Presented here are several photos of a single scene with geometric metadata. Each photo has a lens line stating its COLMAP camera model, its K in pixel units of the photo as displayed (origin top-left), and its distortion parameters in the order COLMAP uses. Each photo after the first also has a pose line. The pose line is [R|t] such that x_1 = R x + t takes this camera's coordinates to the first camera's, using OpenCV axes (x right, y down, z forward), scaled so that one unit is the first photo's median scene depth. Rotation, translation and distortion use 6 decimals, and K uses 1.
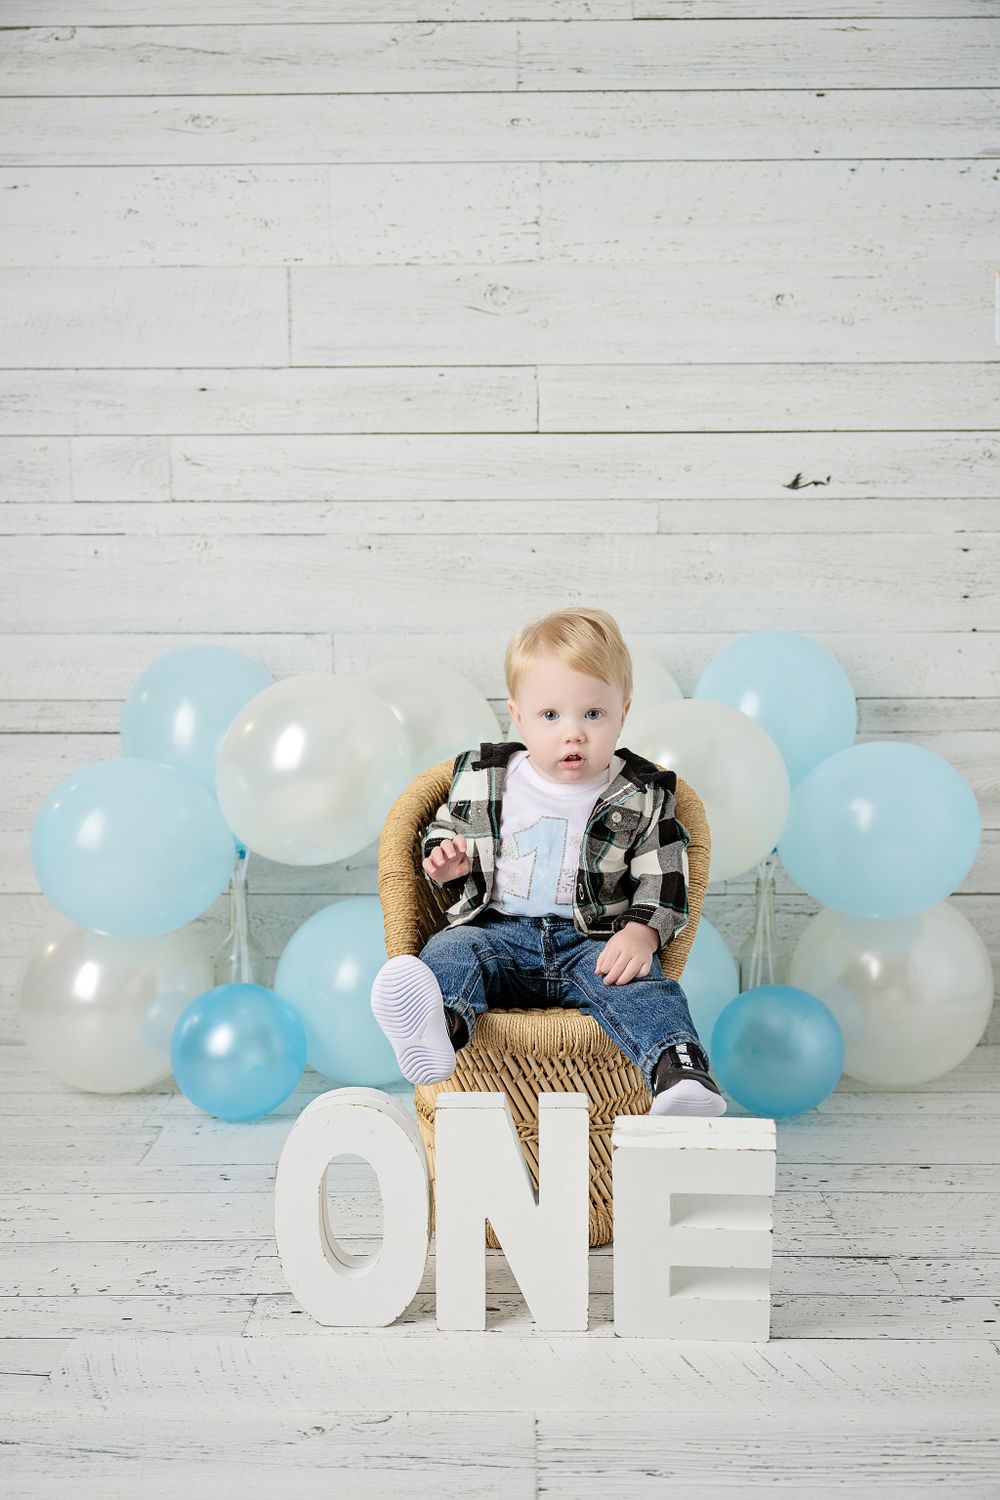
lens RADIAL K [[1602.3, 0, 506.7], [0, 1602.3, 763.5], [0, 0, 1]] dist [0.005705, 0.000000]
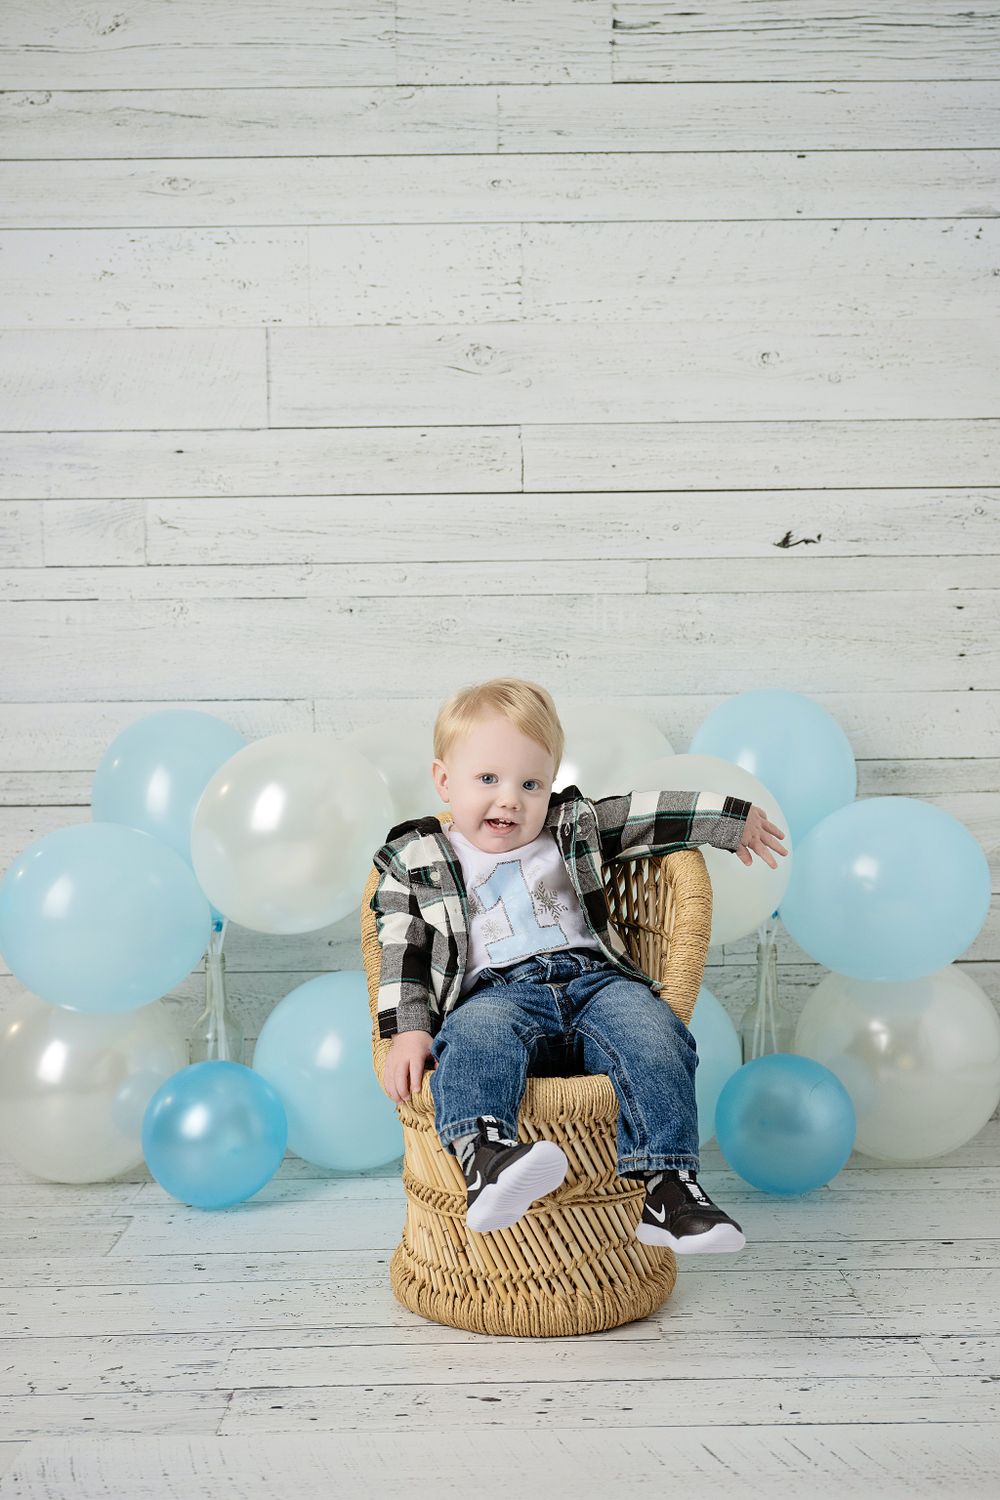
lens RADIAL K [[1558.6, 0, 517.4], [0, 1558.6, 777.5], [0, 0, 1]] dist [0.005577, 0.000000]
pose [[0.999665, -0.011228, 0.023335, -0.007981], [0.012882, 0.997323, -0.071980, 0.035888], [-0.022464, 0.072256, 0.997133, 0.062763]]
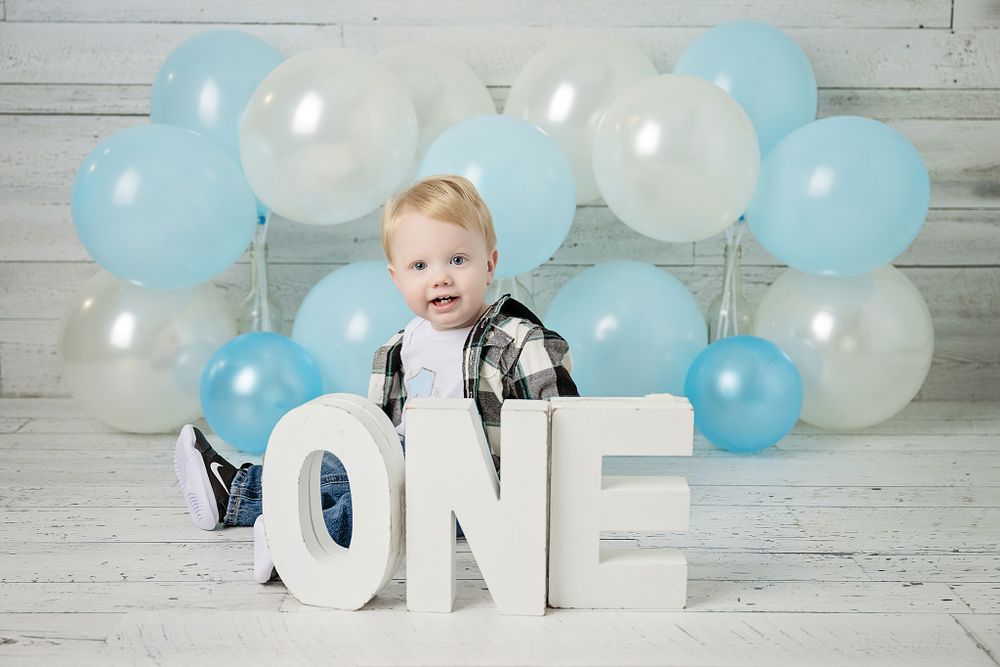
lens RADIAL K [[1380.0, 0, 495.1], [0, 1380.0, 336.7], [0, 0, 1]] dist [0.010705, 0.000000]
pose [[0.999637, 0.004703, 0.026530, -0.028265], [-0.006478, 0.997717, 0.067227, 0.069100], [-0.026153, -0.067375, 0.997385, 0.038903]]
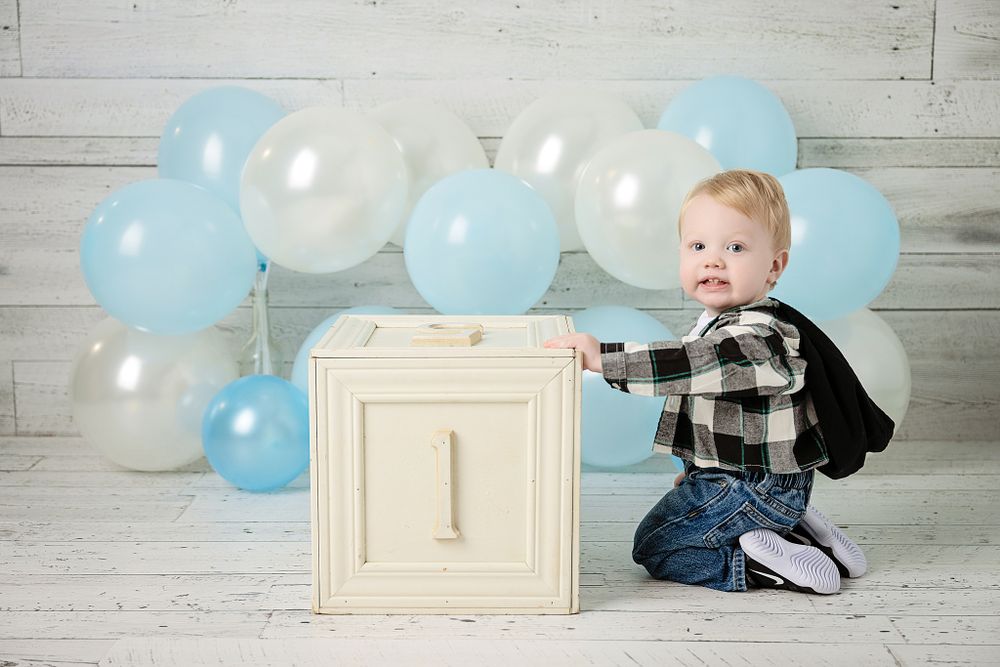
lens RADIAL K [[1459.6, 0, 517.0], [0, 1459.6, 337.3], [0, 0, 1]] dist [0.013471, 0.000000]
pose [[0.999986, 0.005201, -0.000648, 0.018150], [-0.005164, 0.998810, 0.048493, 0.052850], [0.000900, -0.048489, 0.998823, -0.052764]]
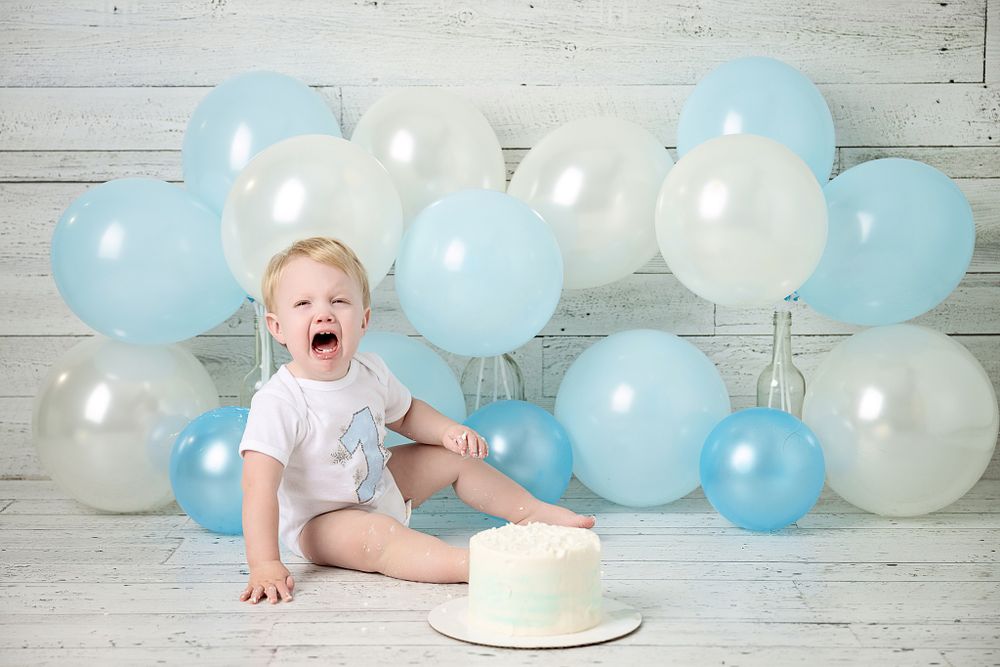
lens RADIAL K [[1733.9, 0, 509.0], [0, 1733.9, 342.6], [0, 0, 1]] dist [0.011764, 0.000000]
pose [[0.999980, -0.000585, -0.006372, 0.009083], [0.000652, 0.999945, 0.010514, 0.076295], [0.006365, -0.010518, 0.999924, -0.140707]]
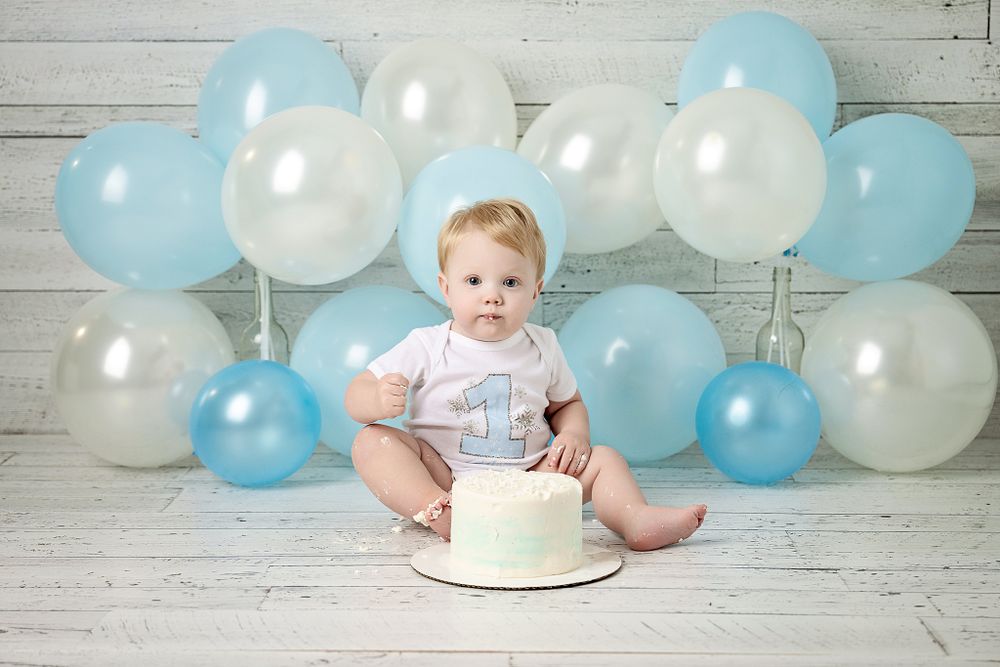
lens RADIAL K [[1779.6, 0, 512.3], [0, 1779.6, 363.4], [0, 0, 1]] dist [0.019546, 0.000000]
pose [[0.999832, 0.003945, -0.017887, 0.025199], [-0.003432, 0.999585, 0.028610, 0.097411], [0.017992, -0.028544, 0.999431, -0.171271]]
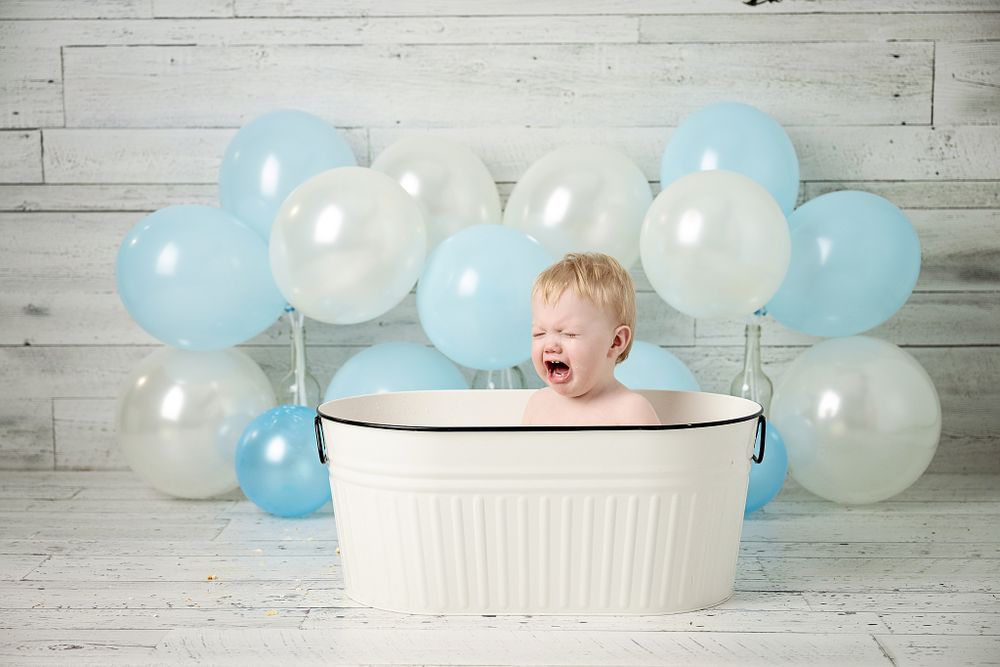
lens RADIAL K [[1611.9, 0, 507.6], [0, 1611.9, 358.7], [0, 0, 1]] dist [0.018777, 0.000000]
pose [[0.999765, 0.002056, -0.021572, 0.022906], [-0.001877, 0.999964, 0.008302, 0.083354], [0.021588, -0.008260, 0.999733, -0.213538]]
